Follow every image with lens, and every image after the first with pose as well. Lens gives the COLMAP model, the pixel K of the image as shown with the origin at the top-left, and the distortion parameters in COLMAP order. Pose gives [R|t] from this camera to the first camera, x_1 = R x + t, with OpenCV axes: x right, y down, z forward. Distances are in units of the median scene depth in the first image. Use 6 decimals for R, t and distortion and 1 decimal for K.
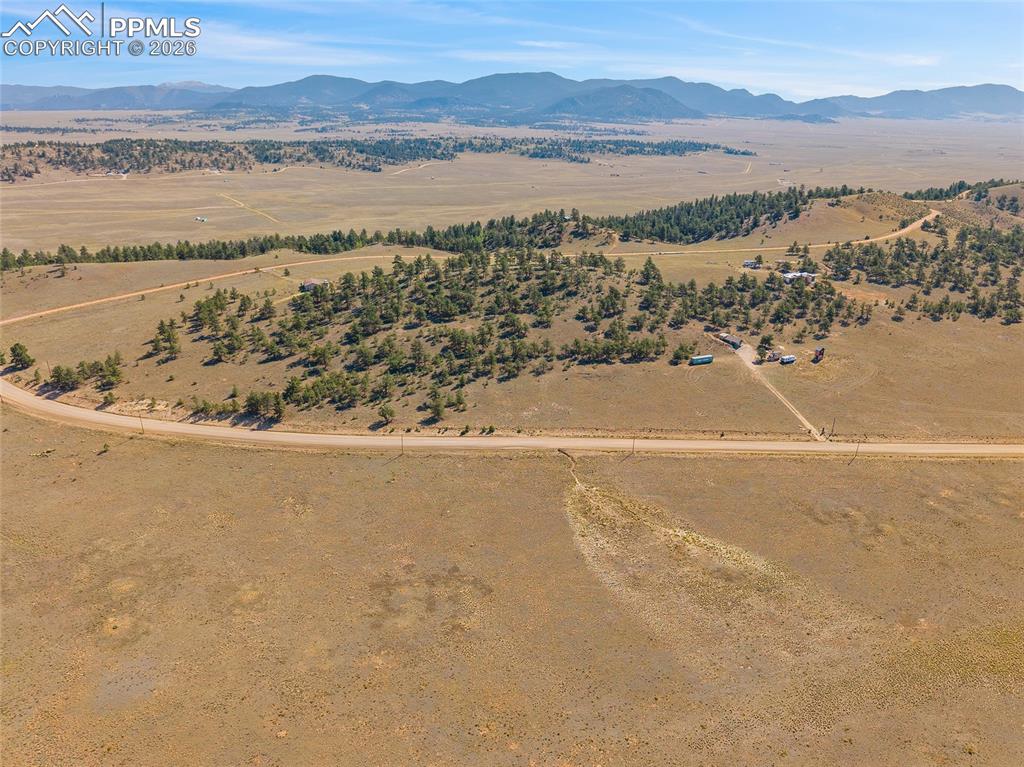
lens RADIAL K [[714.0, 0, 512.3], [0, 714.0, 383.3], [0, 0, 1]] dist [0.096699, -0.187926]
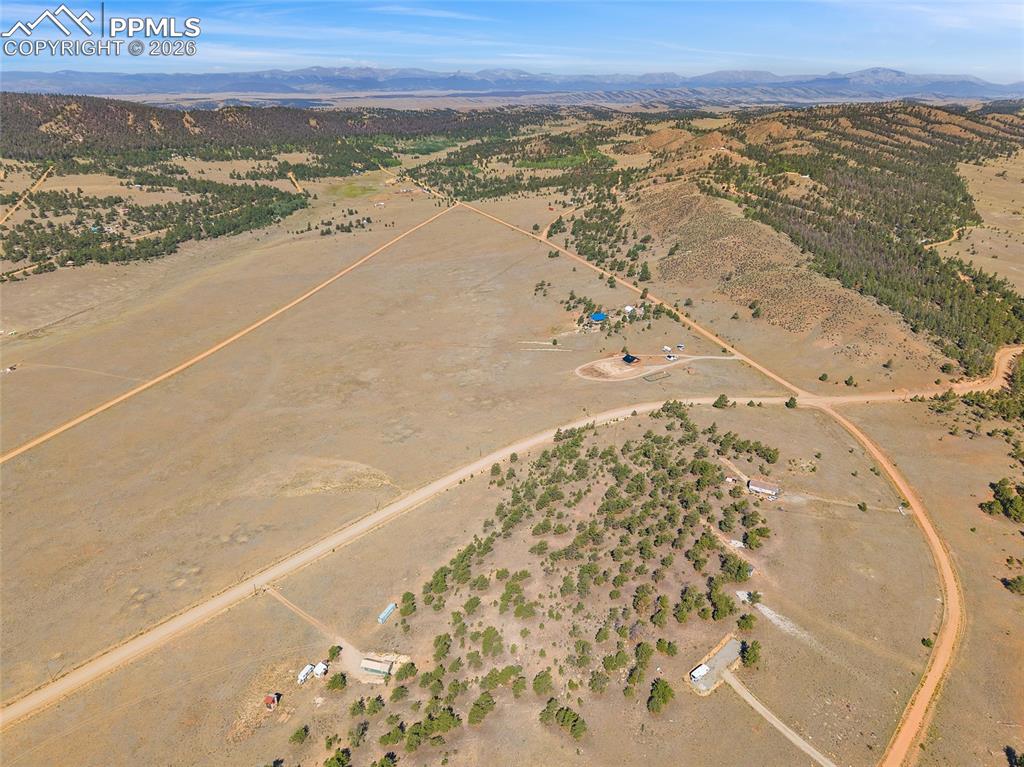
lens RADIAL K [[679.4, 0, 510.2], [0, 679.4, 390.8], [0, 0, 1]] dist [0.023138, -0.024255]
pose [[-0.750157, 0.257208, -0.609186, 0.582083], [-0.246273, 0.746307, 0.618365, -0.809056], [0.613688, 0.613898, -0.496504, 1.290124]]
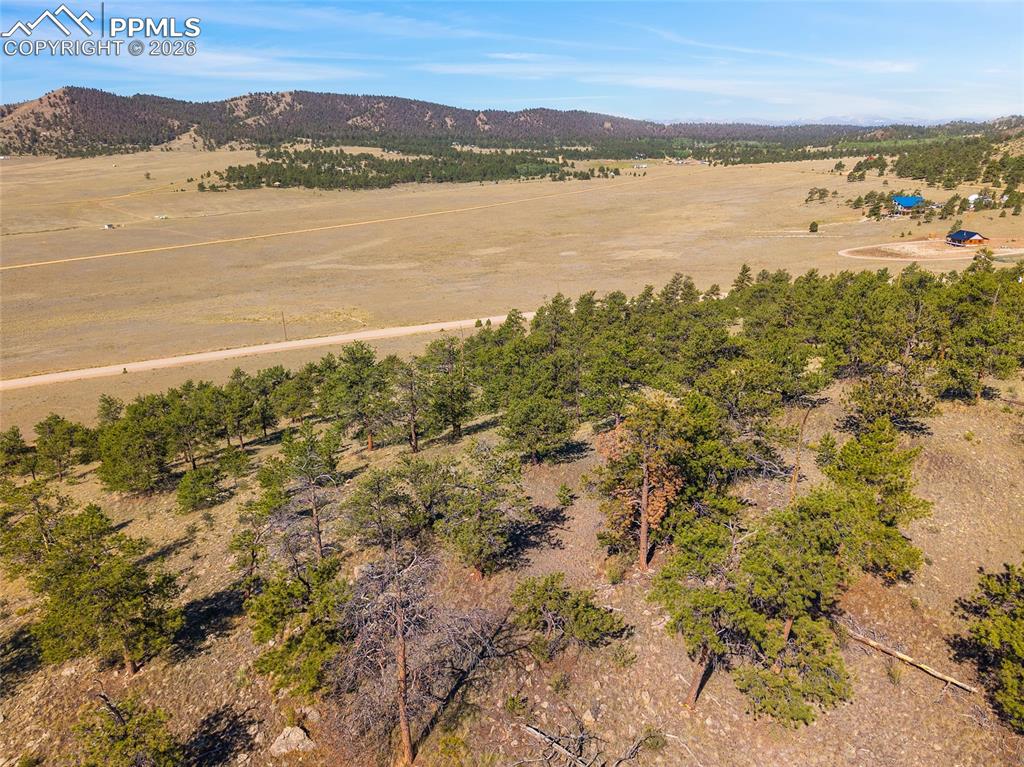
lens RADIAL K [[718.5, 0, 512.0], [0, 718.5, 383.5], [0, 0, 1]] dist [0.024736, -0.024699]
pose [[-0.956566, 0.097837, -0.274609, 0.110598], [-0.097720, 0.779883, 0.618250, -0.261475], [0.274650, 0.618231, -0.736449, 1.202048]]
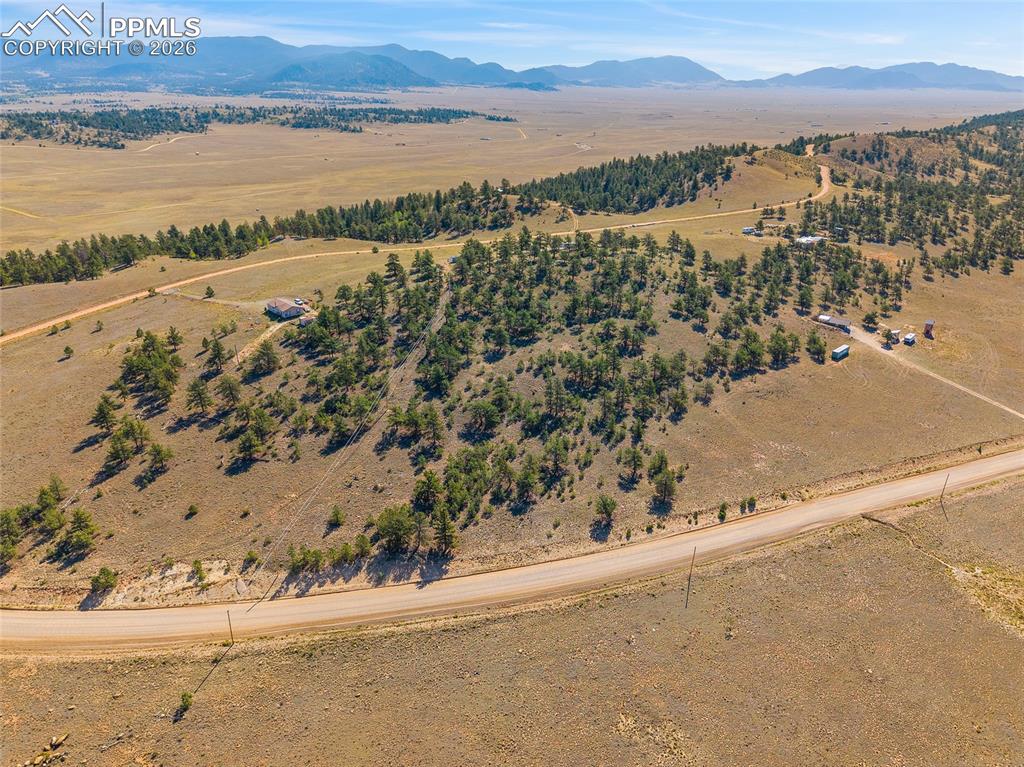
lens RADIAL K [[718.5, 0, 512.0], [0, 718.5, 383.5], [0, 0, 1]] dist [0.024736, -0.024699]
pose [[0.934952, -0.140138, 0.325922, -0.339974], [0.128132, 0.990052, 0.058131, -0.087807], [-0.330827, -0.012589, 0.943608, 0.326152]]
